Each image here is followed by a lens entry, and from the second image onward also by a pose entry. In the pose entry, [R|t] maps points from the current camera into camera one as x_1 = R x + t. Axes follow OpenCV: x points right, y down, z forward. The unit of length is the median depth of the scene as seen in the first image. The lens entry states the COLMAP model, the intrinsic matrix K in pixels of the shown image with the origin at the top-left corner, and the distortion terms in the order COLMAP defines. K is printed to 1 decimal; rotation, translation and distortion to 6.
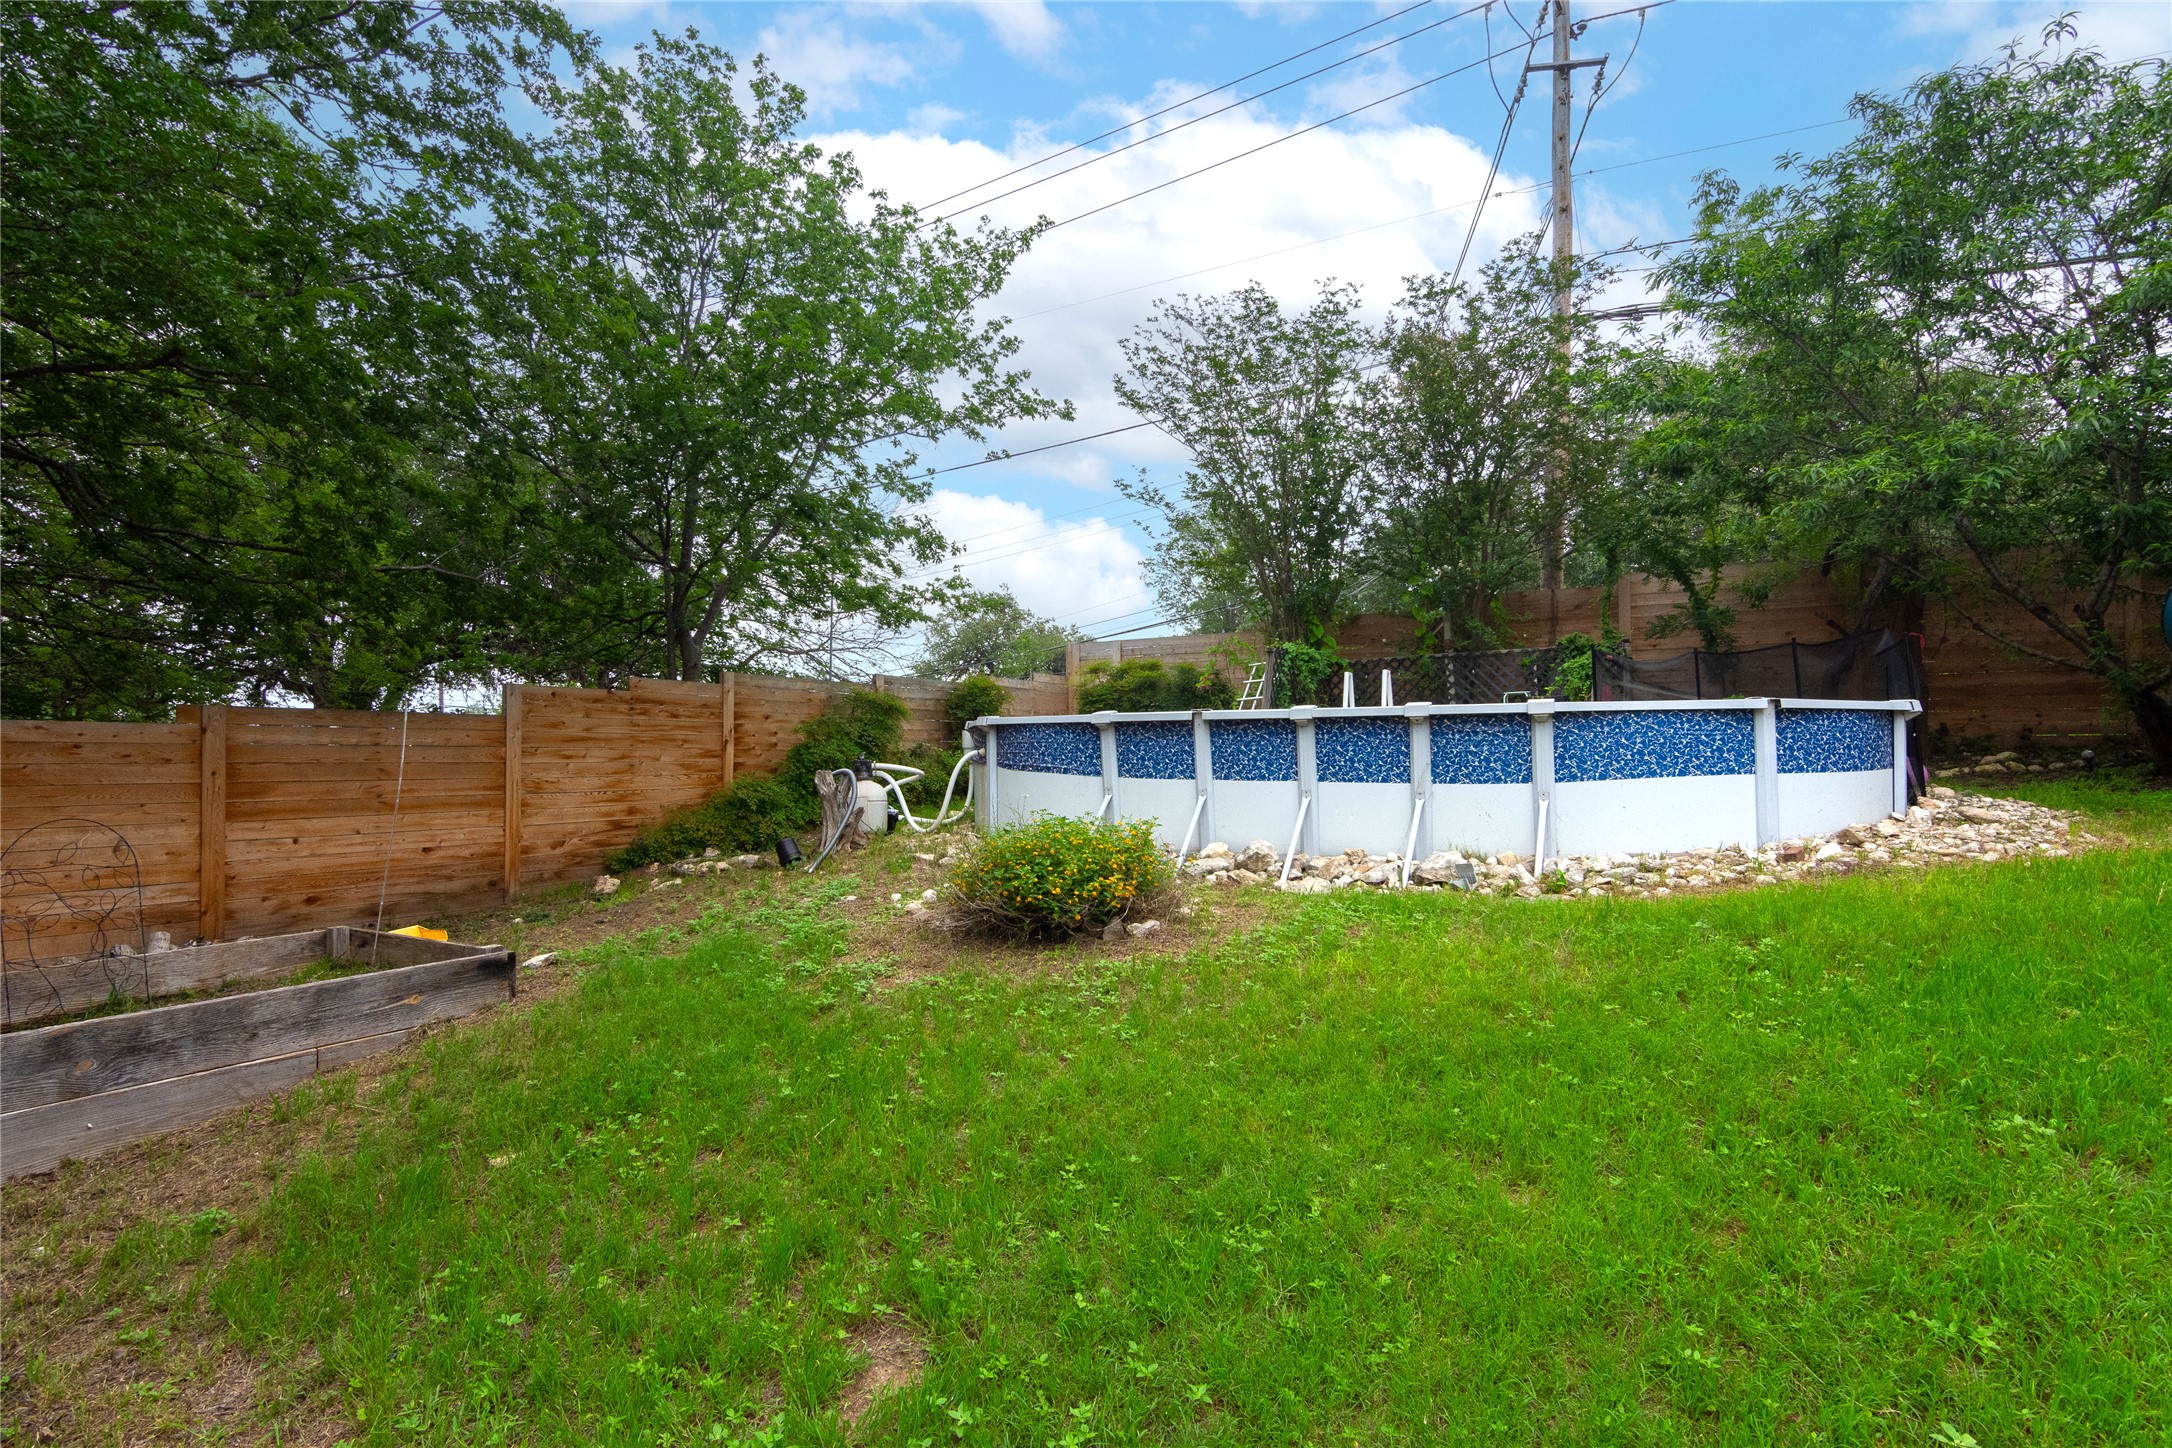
lens RADIAL K [[1074.6, 0, 1075.3], [0, 1074.6, 715.2], [0, 0, 1]] dist [-0.004734, 0.000163]
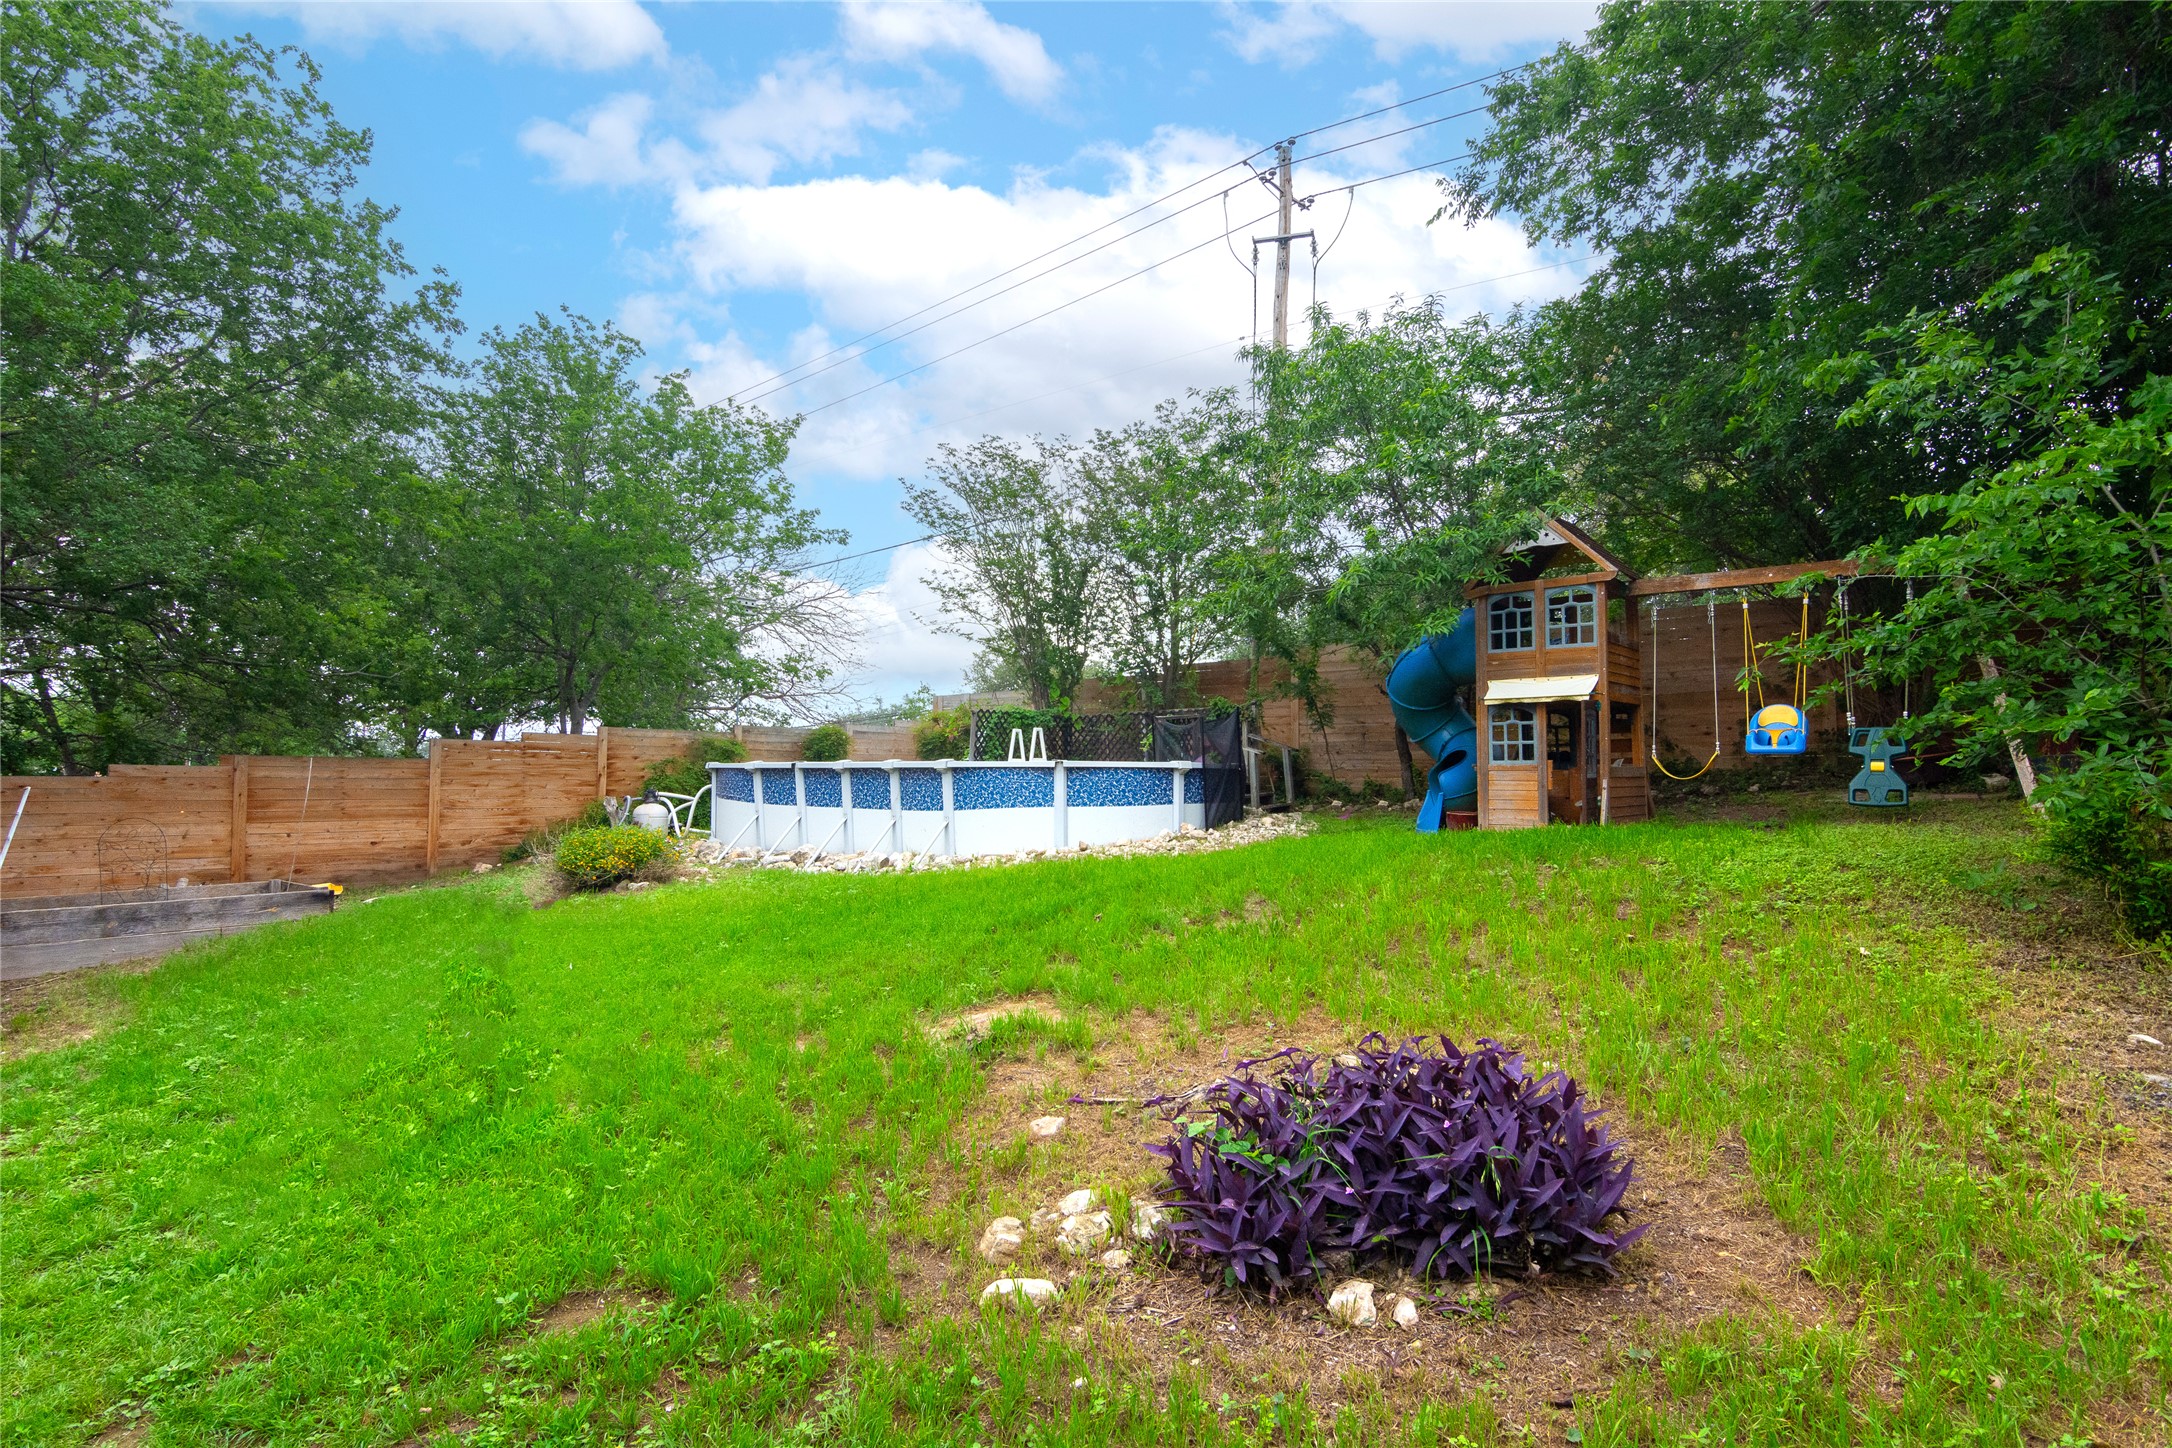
lens RADIAL K [[1141.9, 0, 1133.6], [0, 1141.9, 715.4], [0, 0, 1]] dist [-0.004416, -0.002003]
pose [[0.990438, 0.002206, -0.137940, 0.862614], [-0.004547, 0.999851, -0.016657, -0.048546], [0.137882, 0.017125, 0.990301, -0.611025]]
